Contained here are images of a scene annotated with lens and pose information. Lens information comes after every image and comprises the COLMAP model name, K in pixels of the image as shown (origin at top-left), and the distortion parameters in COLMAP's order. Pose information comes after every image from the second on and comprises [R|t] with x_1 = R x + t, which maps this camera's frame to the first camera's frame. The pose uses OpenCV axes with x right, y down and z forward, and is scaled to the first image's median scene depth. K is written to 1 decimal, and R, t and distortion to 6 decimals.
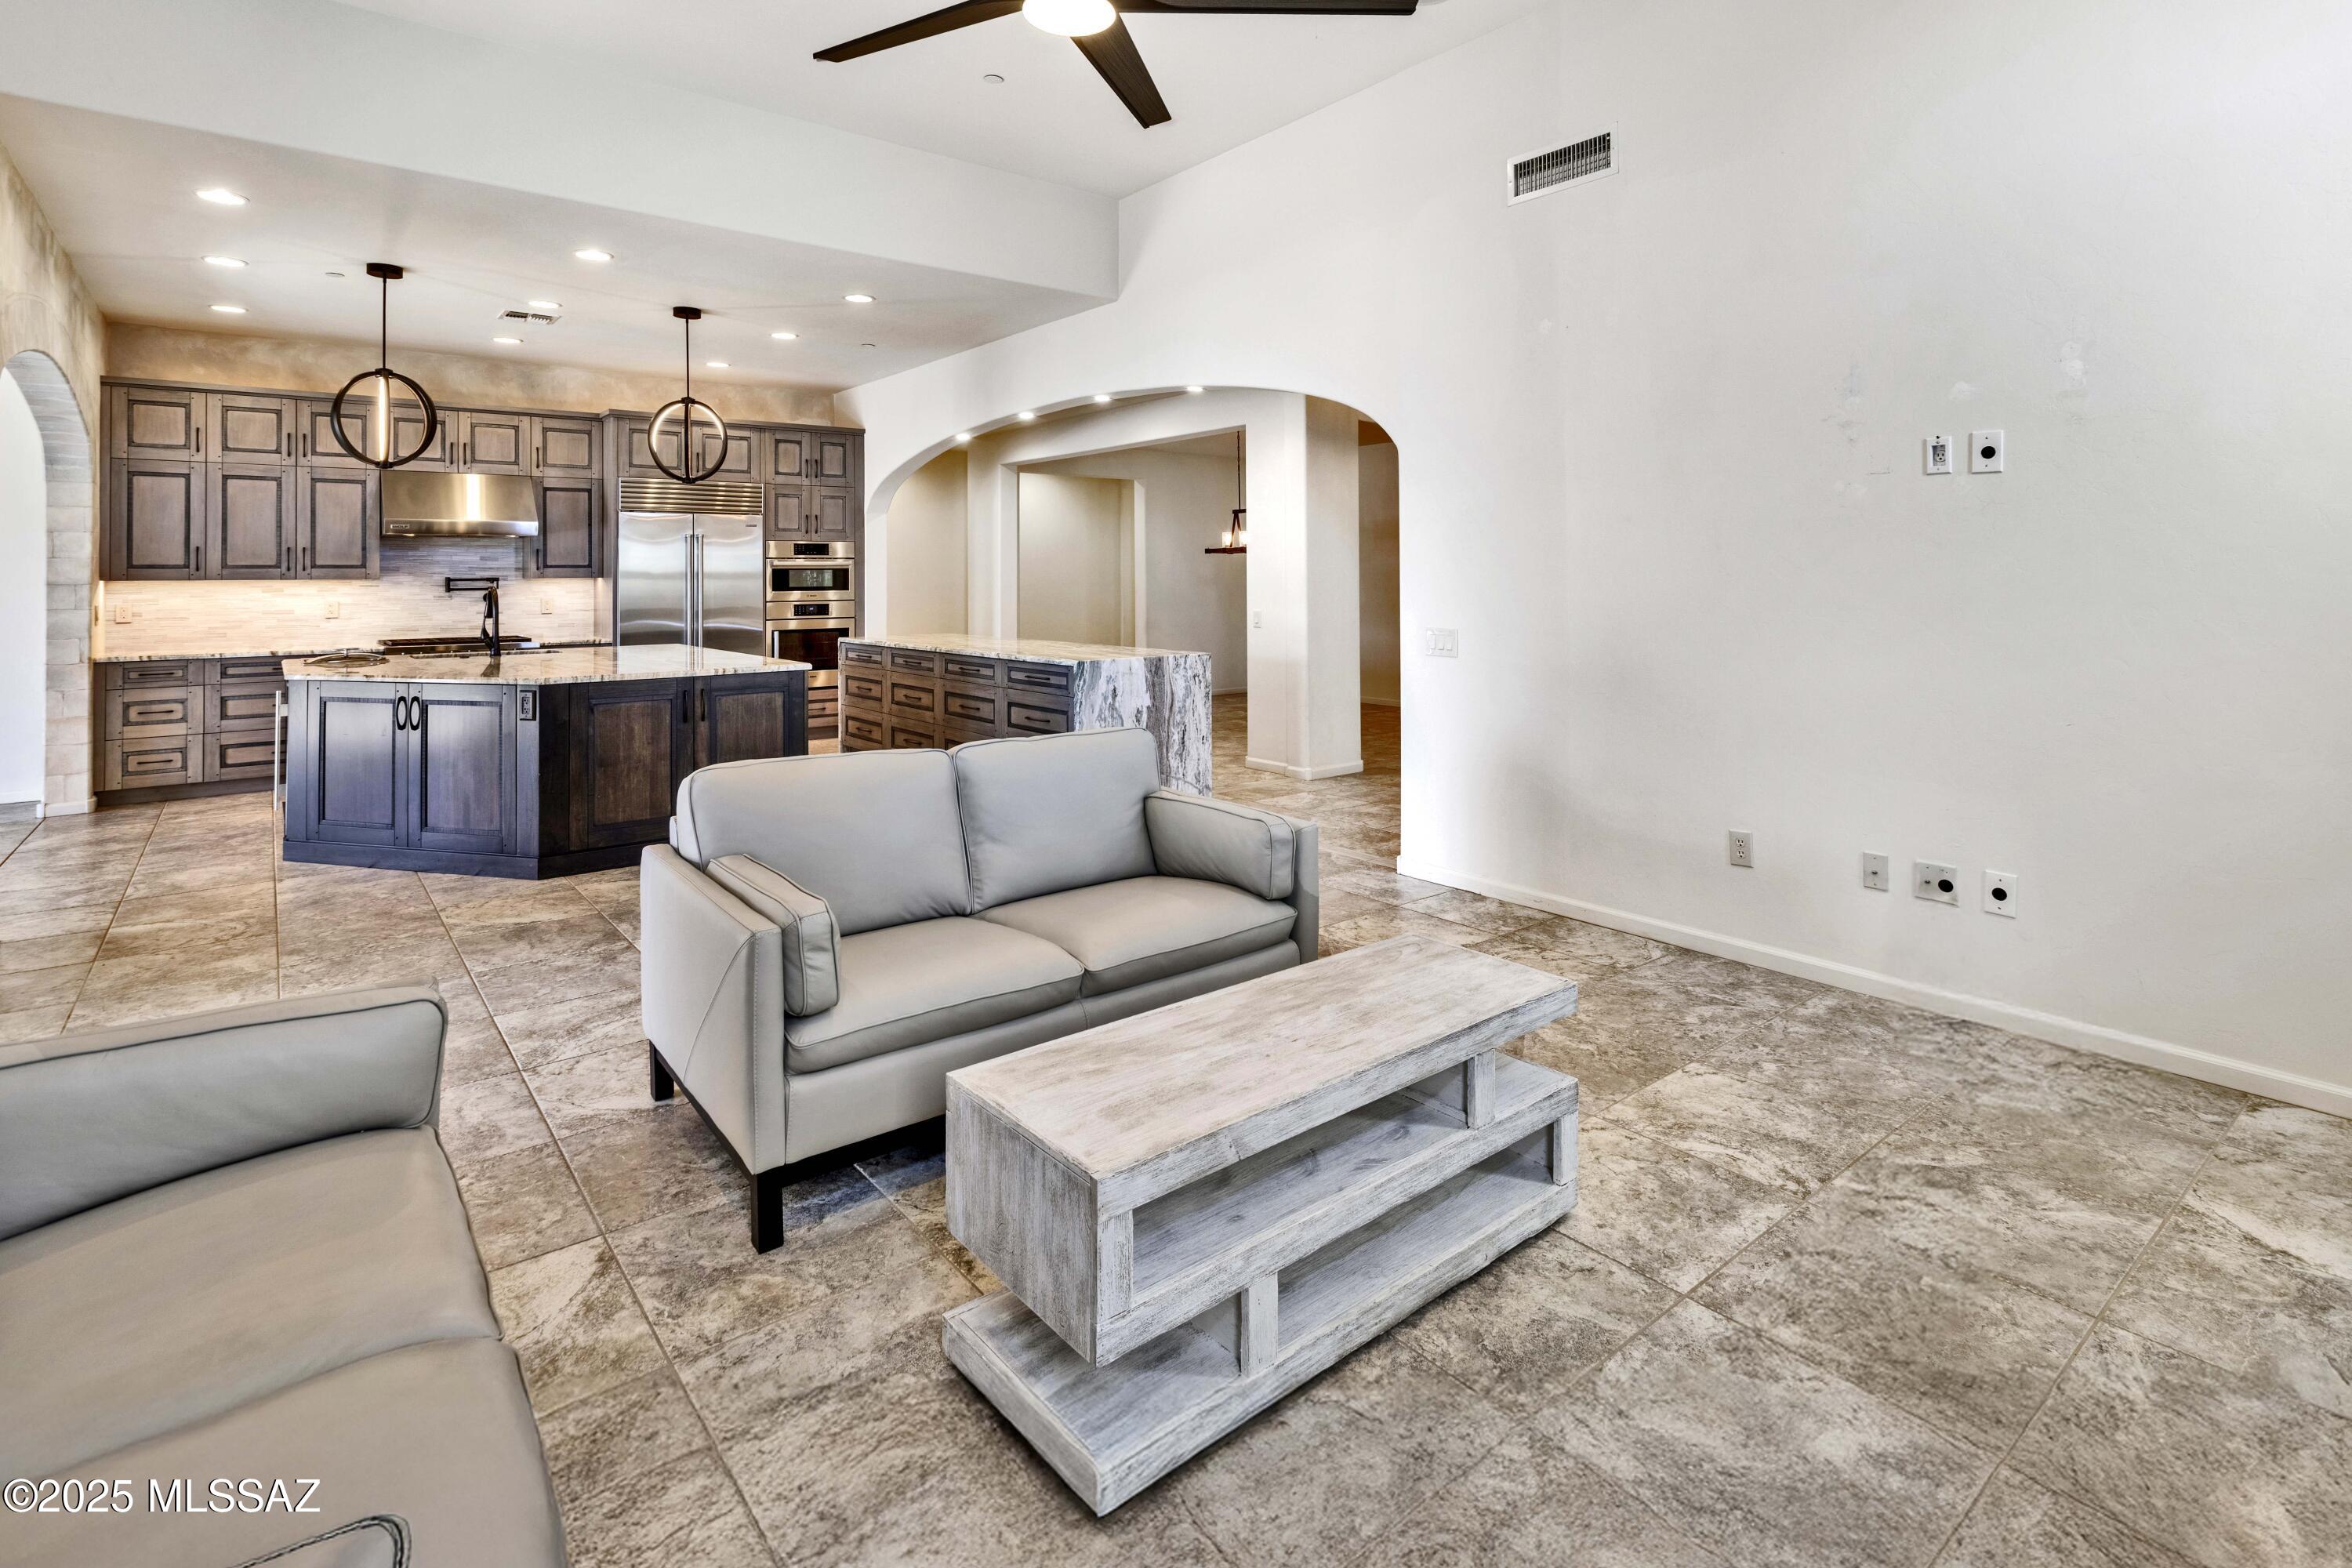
lens RADIAL K [[1137.5, 0, 1243.8], [0, 1137.5, 568.2], [0, 0, 1]] dist [-0.001613, -0.000841]
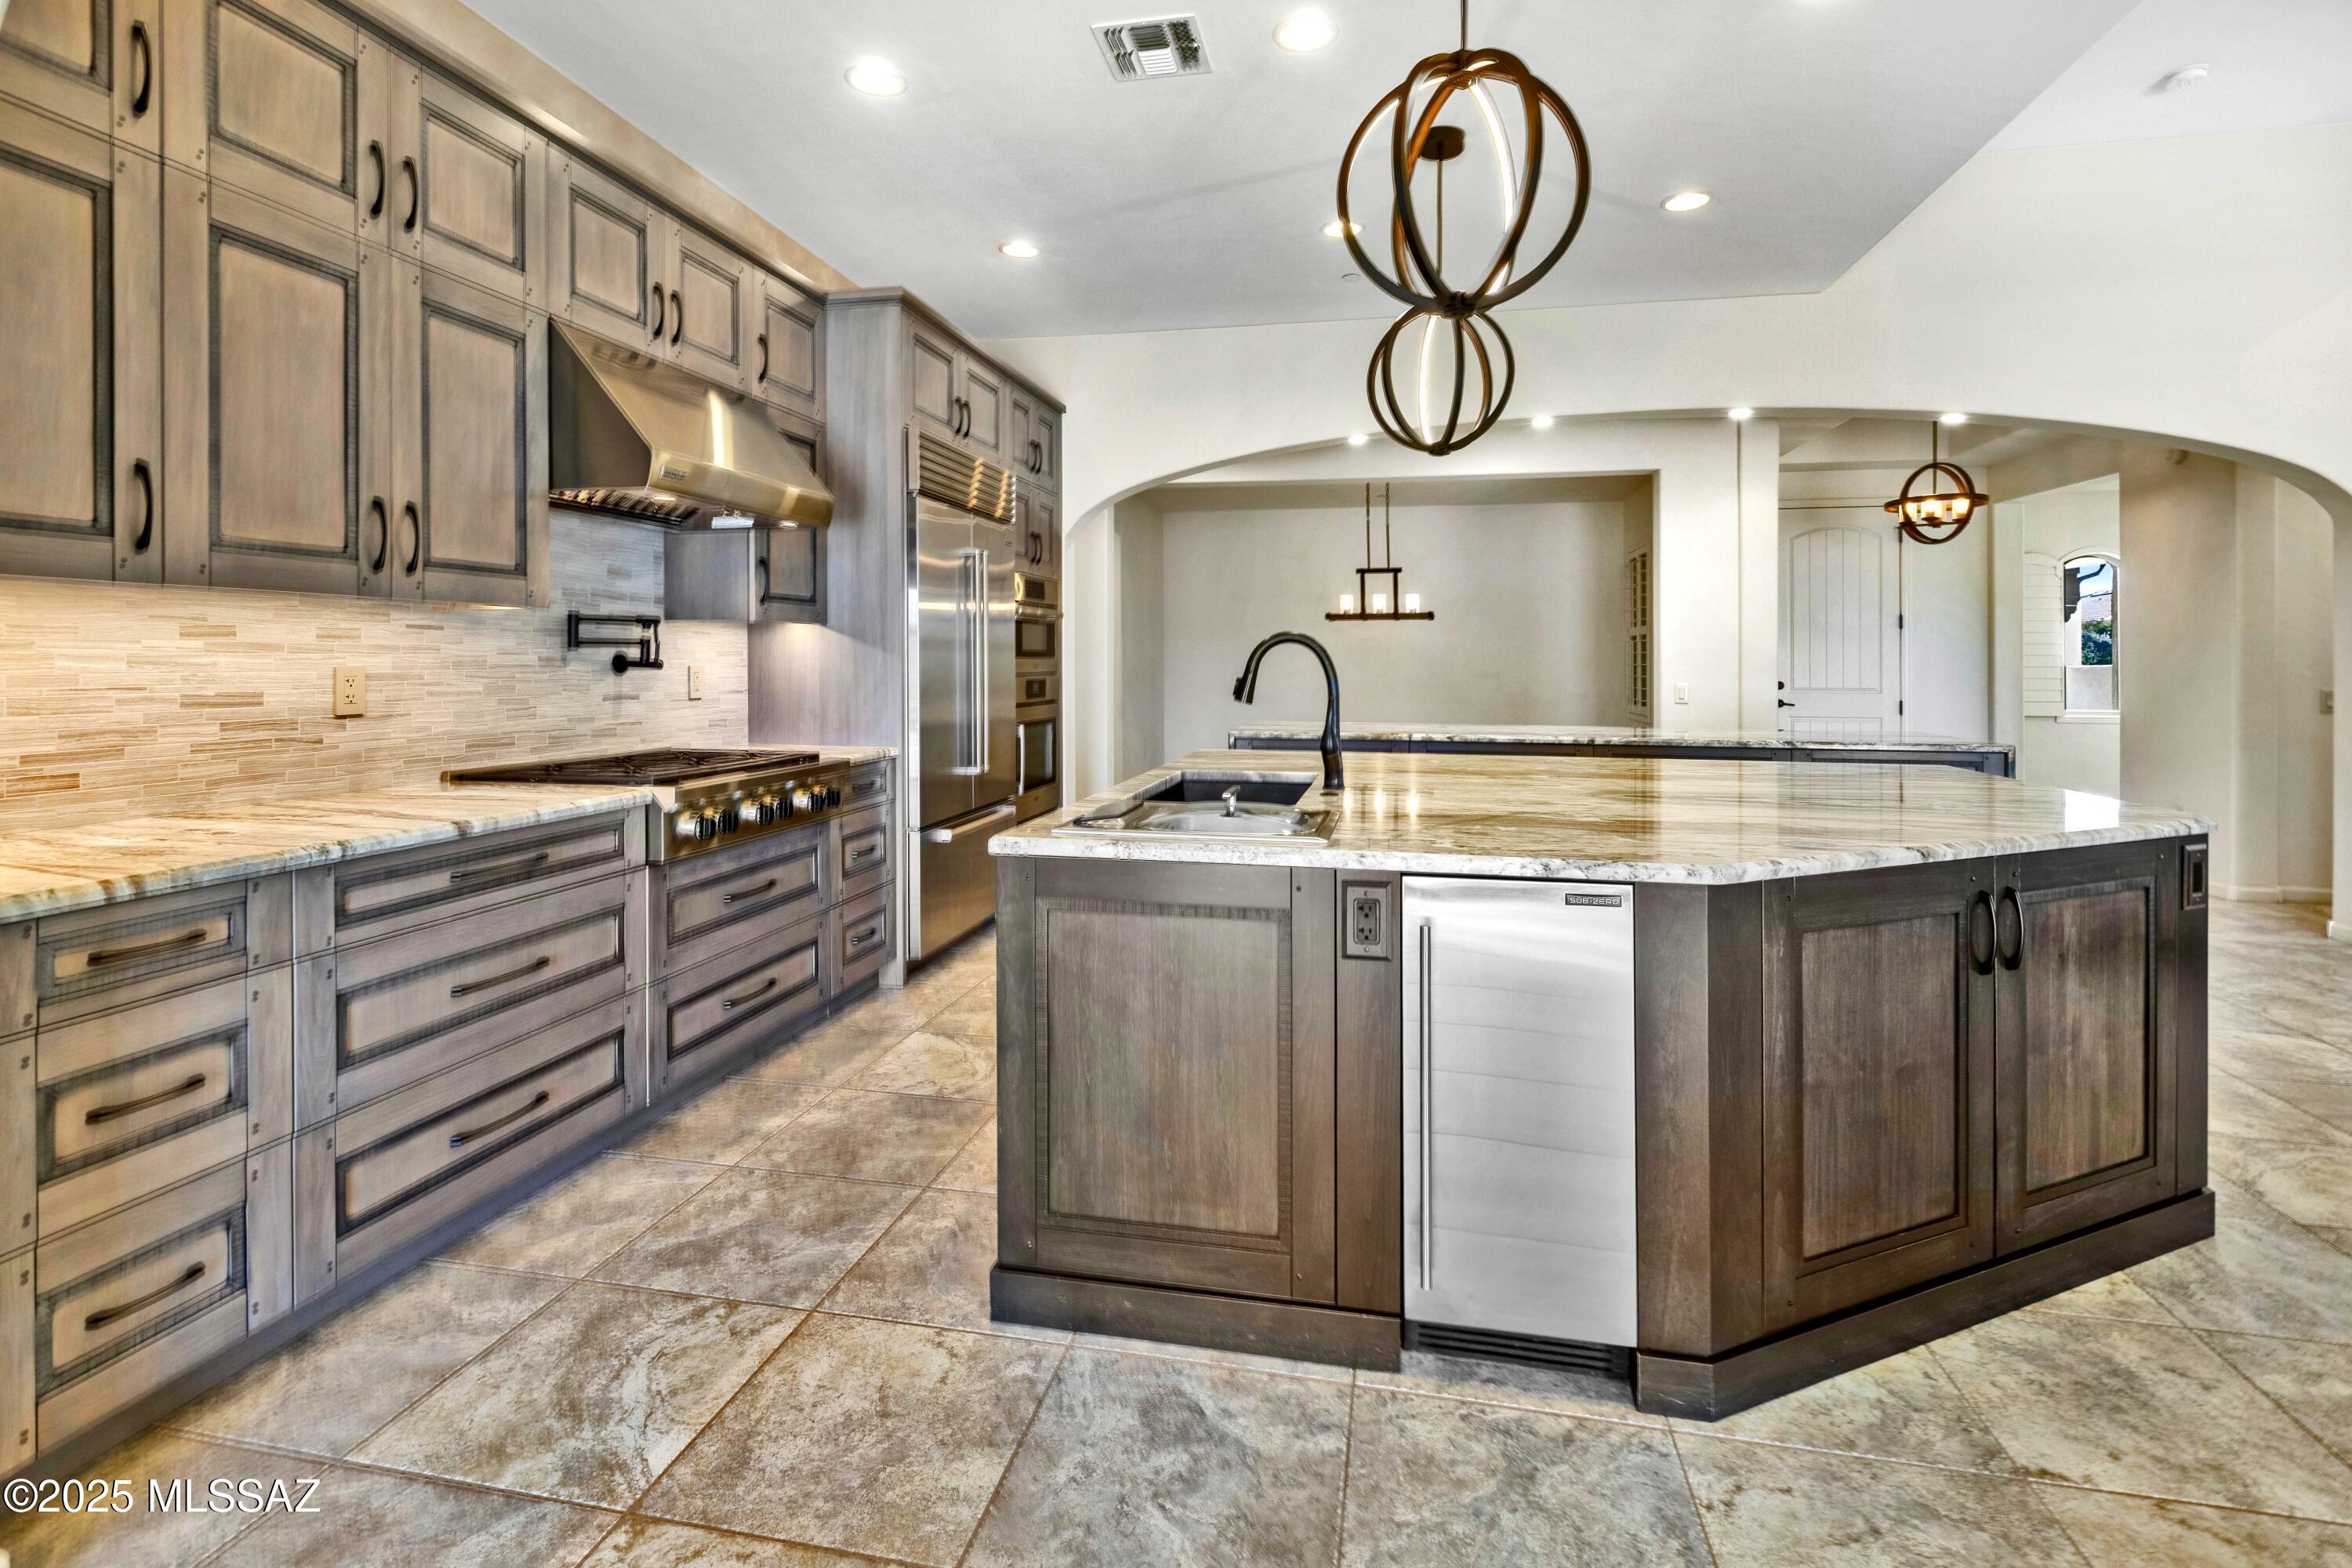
lens RADIAL K [[1094.9, 0, 1174.5], [0, 1094.9, 667.5], [0, 0, 1]] dist [-0.000928, -0.000067]
pose [[0.790816, 0.004518, 0.612037, -0.865931], [-0.012332, 0.999887, 0.008553, 0.024617], [-0.611929, -0.014311, 0.790783, 0.624791]]
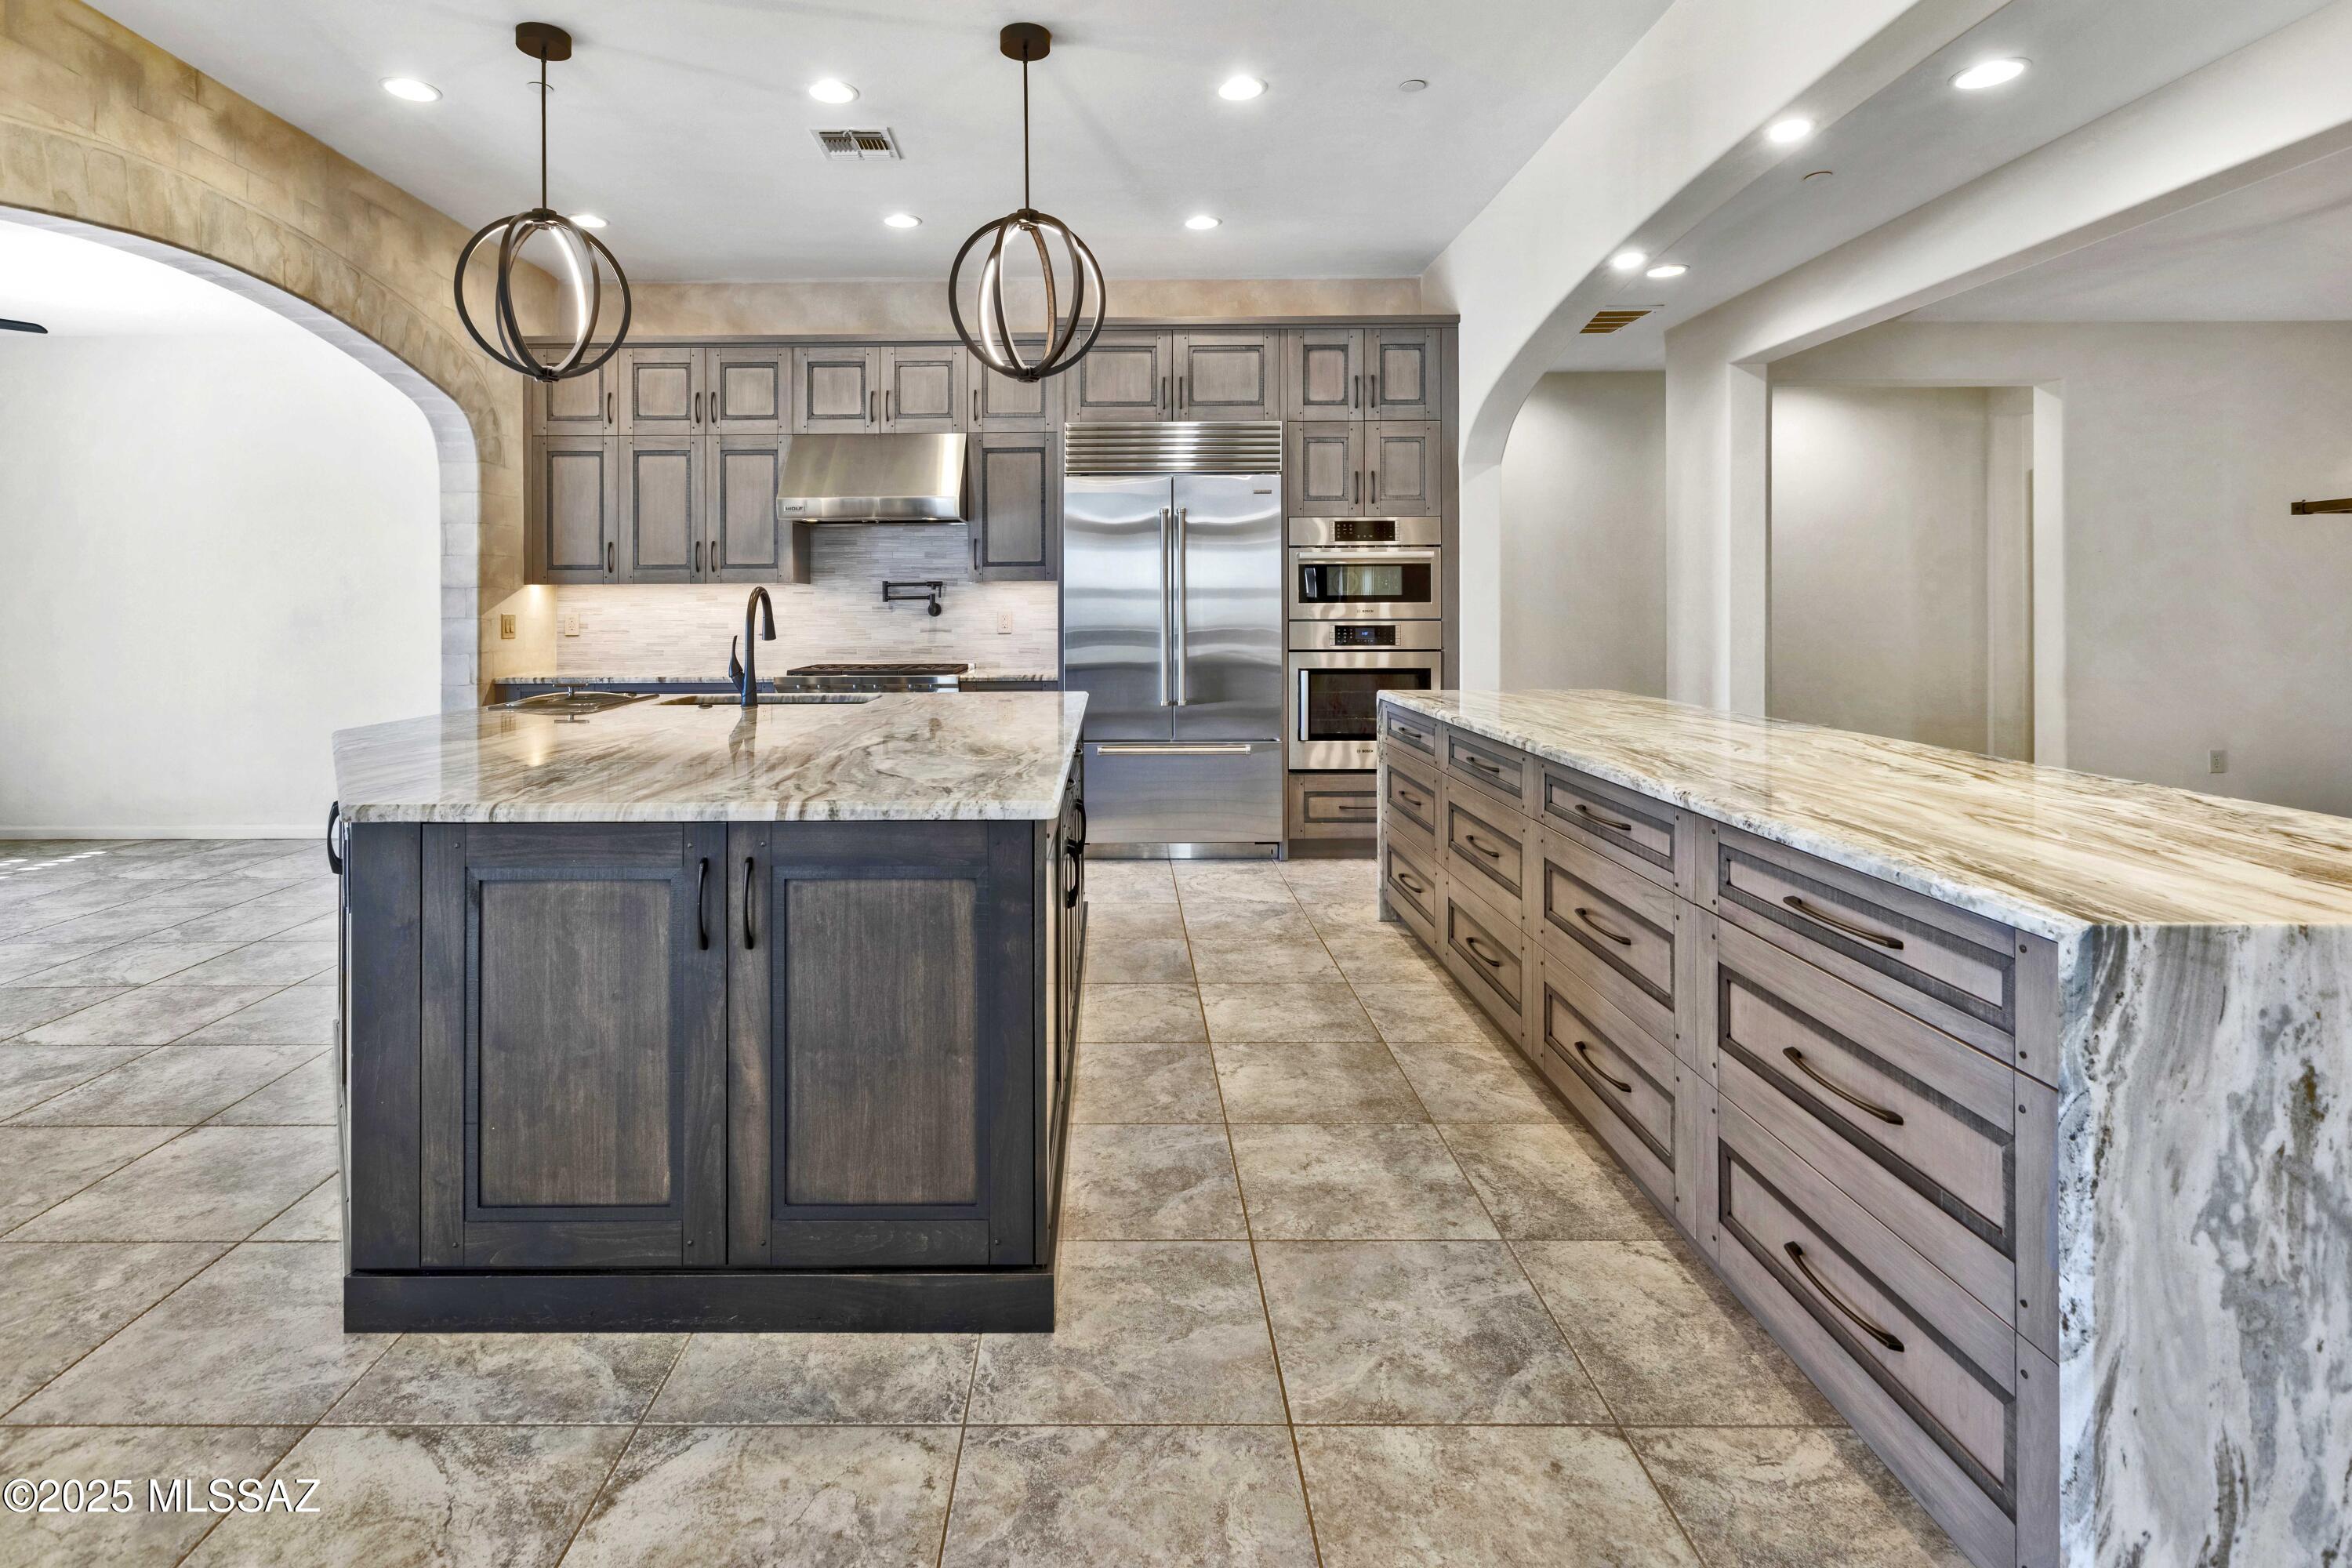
lens RADIAL K [[1161.4, 0, 1118.5], [0, 1161.4, 608.1], [0, 0, 1]] dist [0.001194, -0.000254]
pose [[0.759837, 0.004264, -0.650100, -0.115956], [0.005276, 0.999905, 0.012725, 0.018591], [0.650093, -0.013098, 0.759742, 0.597311]]
